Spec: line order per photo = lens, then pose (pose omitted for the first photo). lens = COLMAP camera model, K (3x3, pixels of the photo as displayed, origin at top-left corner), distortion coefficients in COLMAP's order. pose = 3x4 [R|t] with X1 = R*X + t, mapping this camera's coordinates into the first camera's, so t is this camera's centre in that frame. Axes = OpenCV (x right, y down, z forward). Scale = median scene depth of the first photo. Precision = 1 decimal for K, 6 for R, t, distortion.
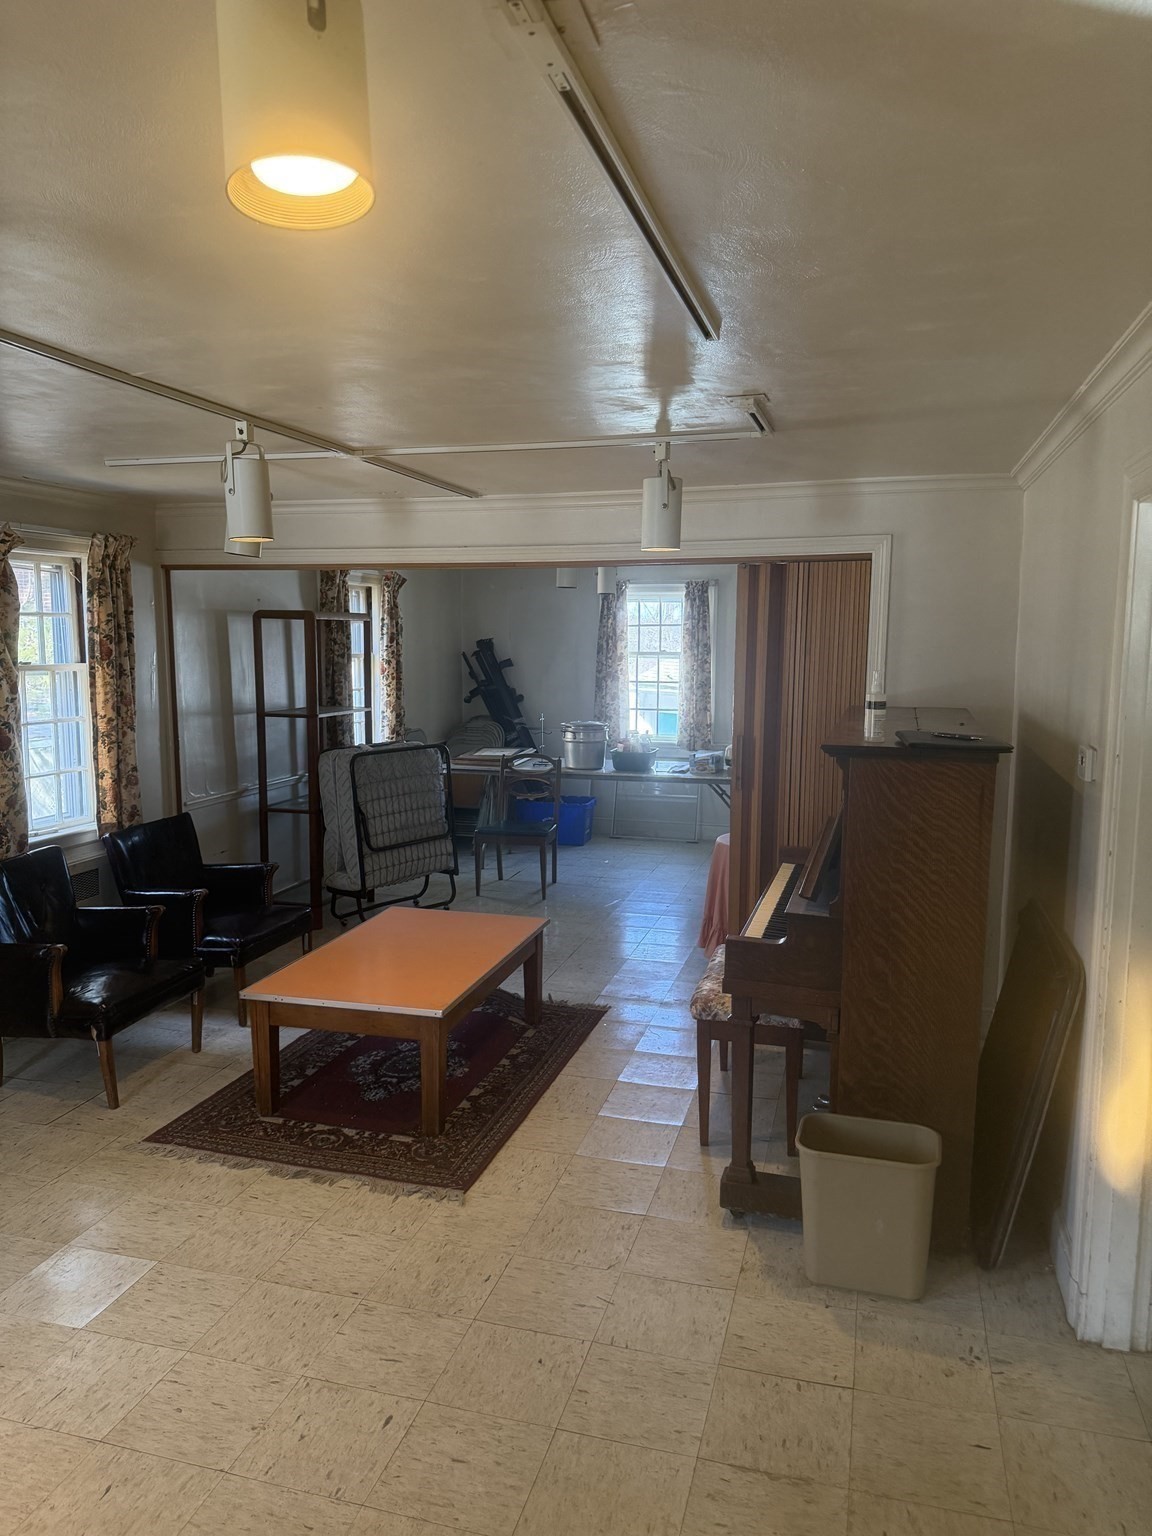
lens RADIAL K [[1086.7, 0, 574.5], [0, 1086.7, 762.7], [0, 0, 1]] dist [0.032057, -0.047772]
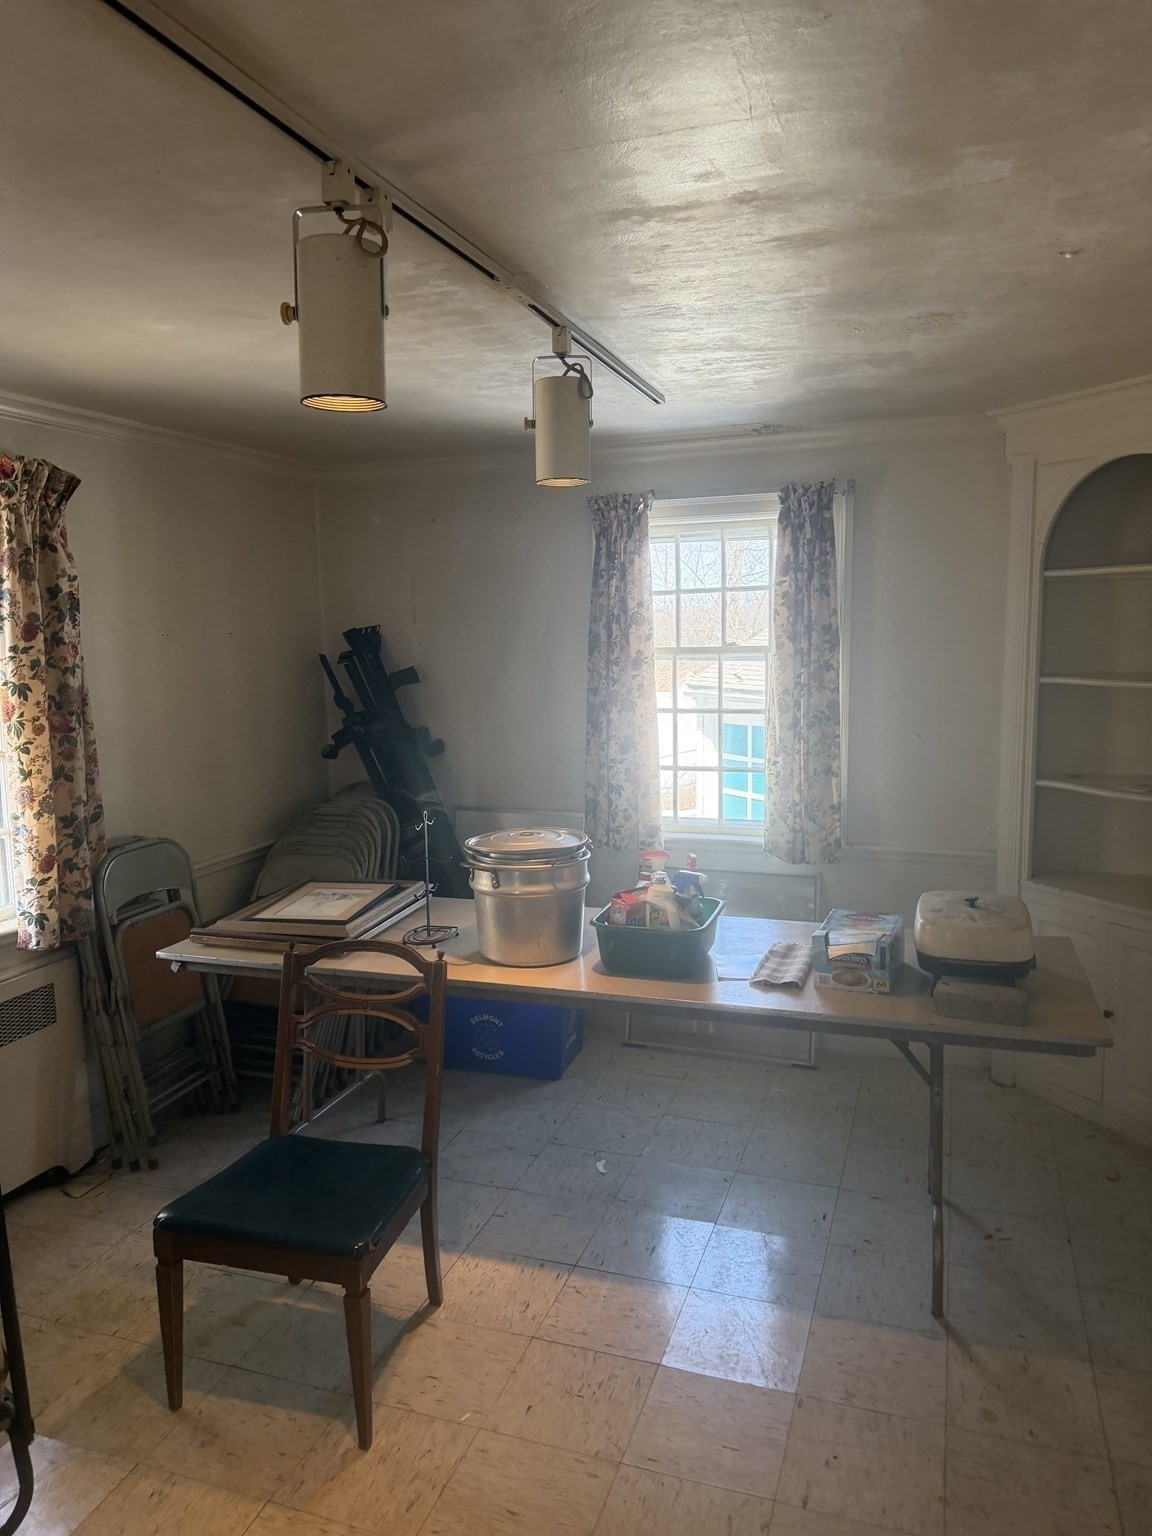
lens RADIAL K [[1086.7, 0, 574.5], [0, 1086.7, 762.7], [0, 0, 1]] dist [0.032057, -0.047772]
pose [[0.998241, -0.015711, -0.057172, 0.040497], [0.016087, 0.999852, 0.006123, -0.055663], [0.057067, -0.007032, 0.998346, 0.527687]]
